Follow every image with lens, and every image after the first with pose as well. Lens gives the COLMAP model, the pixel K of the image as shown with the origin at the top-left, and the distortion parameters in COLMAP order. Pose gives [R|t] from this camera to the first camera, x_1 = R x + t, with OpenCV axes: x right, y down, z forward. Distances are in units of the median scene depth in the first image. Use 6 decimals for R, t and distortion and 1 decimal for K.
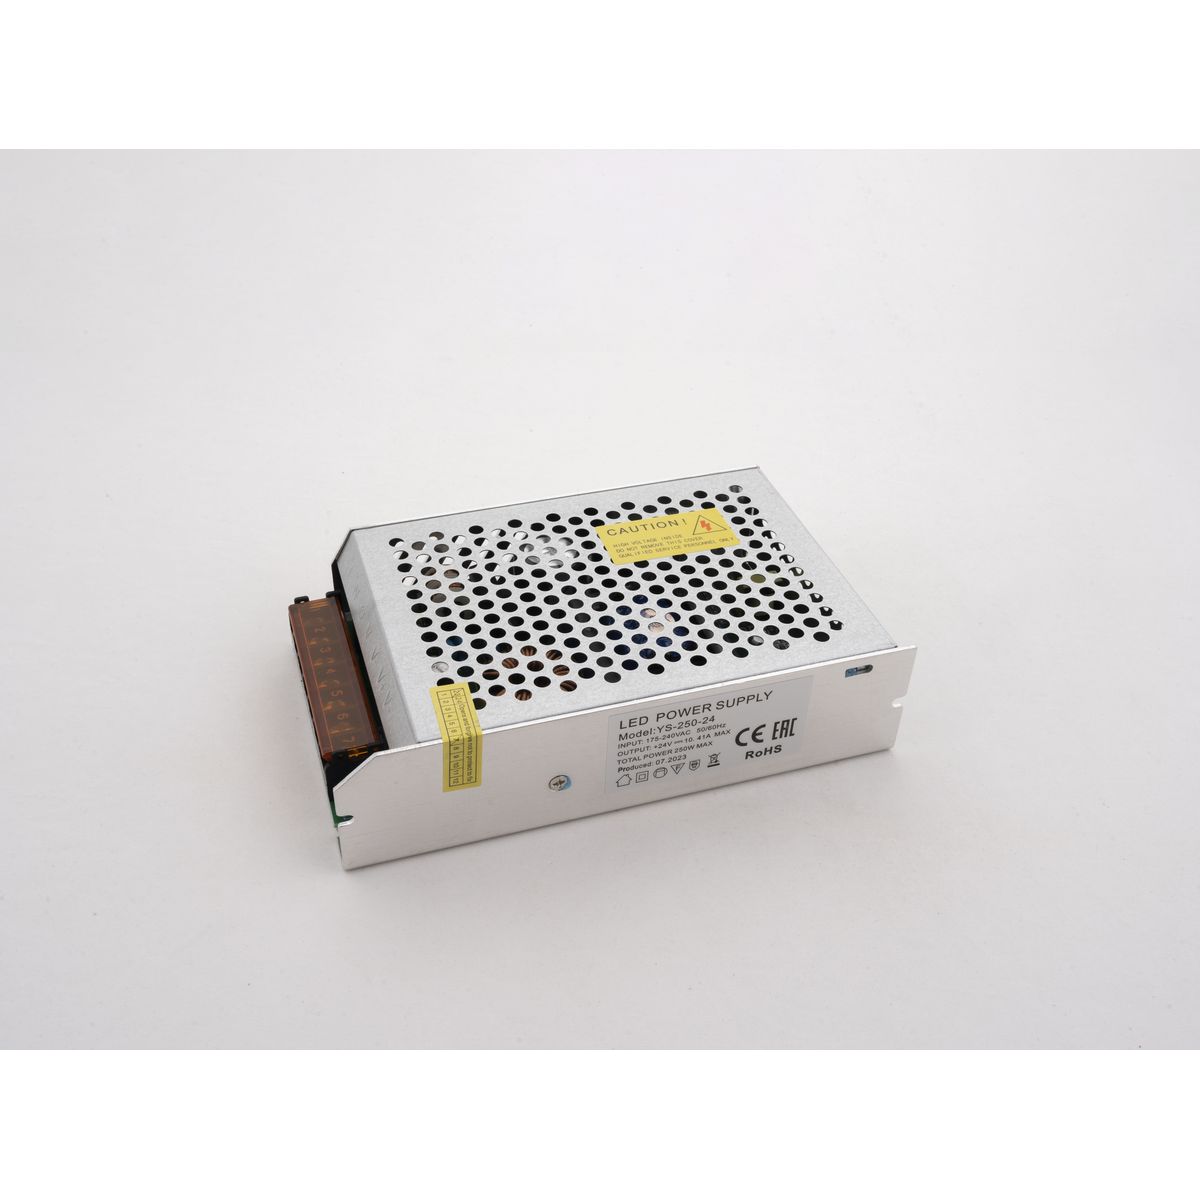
lens RADIAL K [[1397.1, 0, 600.0], [0, 1397.1, 600.0], [0, 0, 1]] dist [-0.000504, 0.000706]
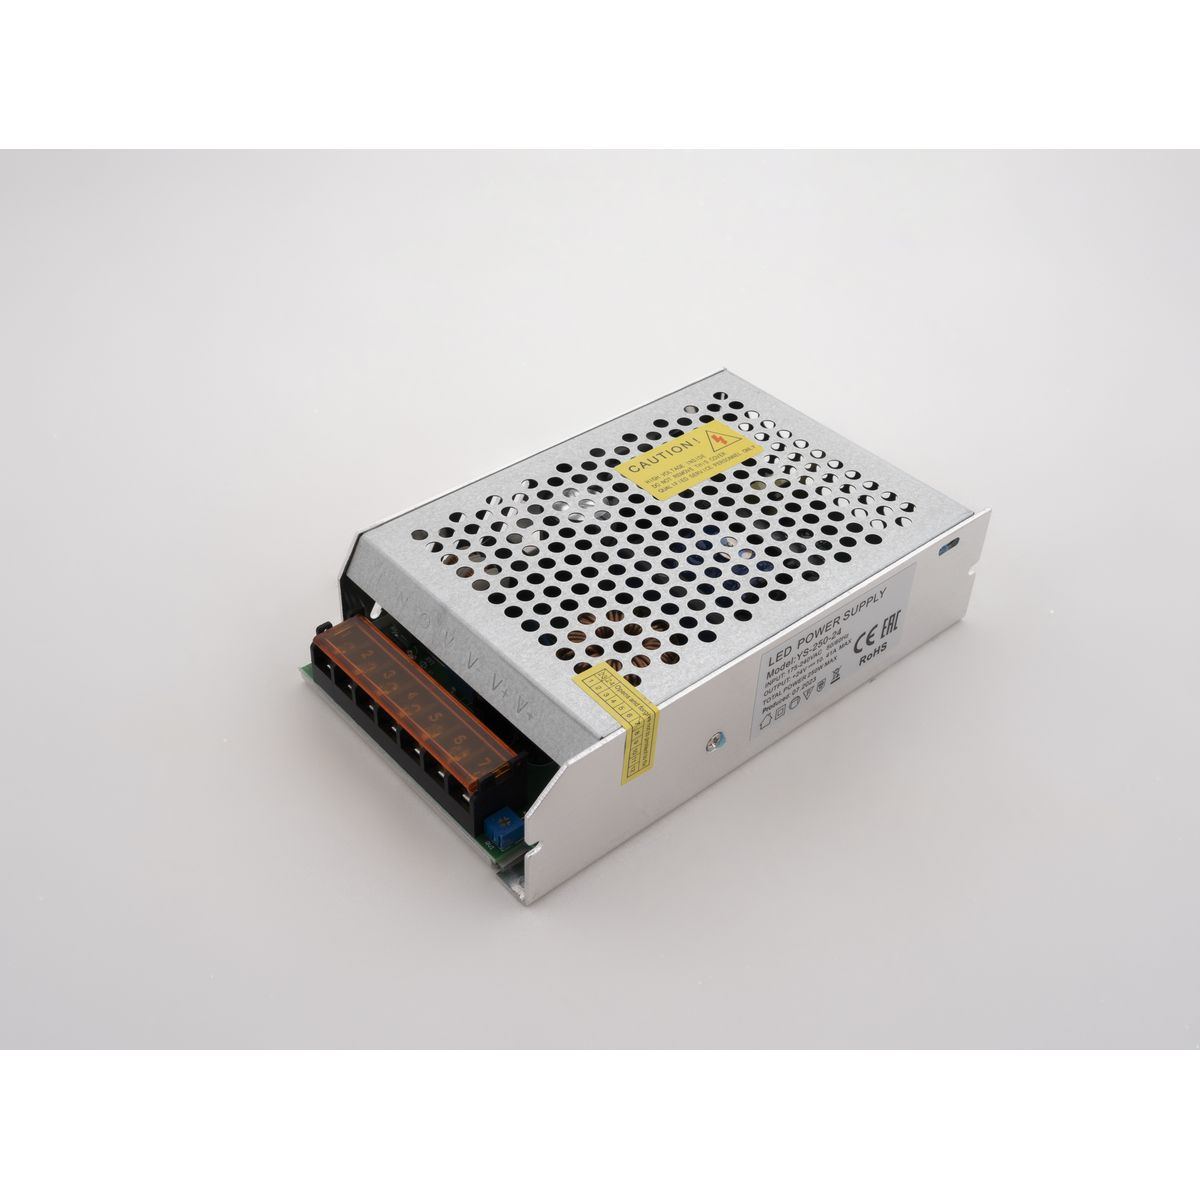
lens RADIAL K [[1509.3, 0, 600.0], [0, 1509.3, 600.0], [0, 0, 1]] dist [-0.016875, -0.010992]
pose [[0.914336, -0.250133, 0.318471, -0.380935], [0.236125, 0.968211, 0.082532, -0.057316], [-0.328991, -0.000263, 0.944333, 0.087287]]
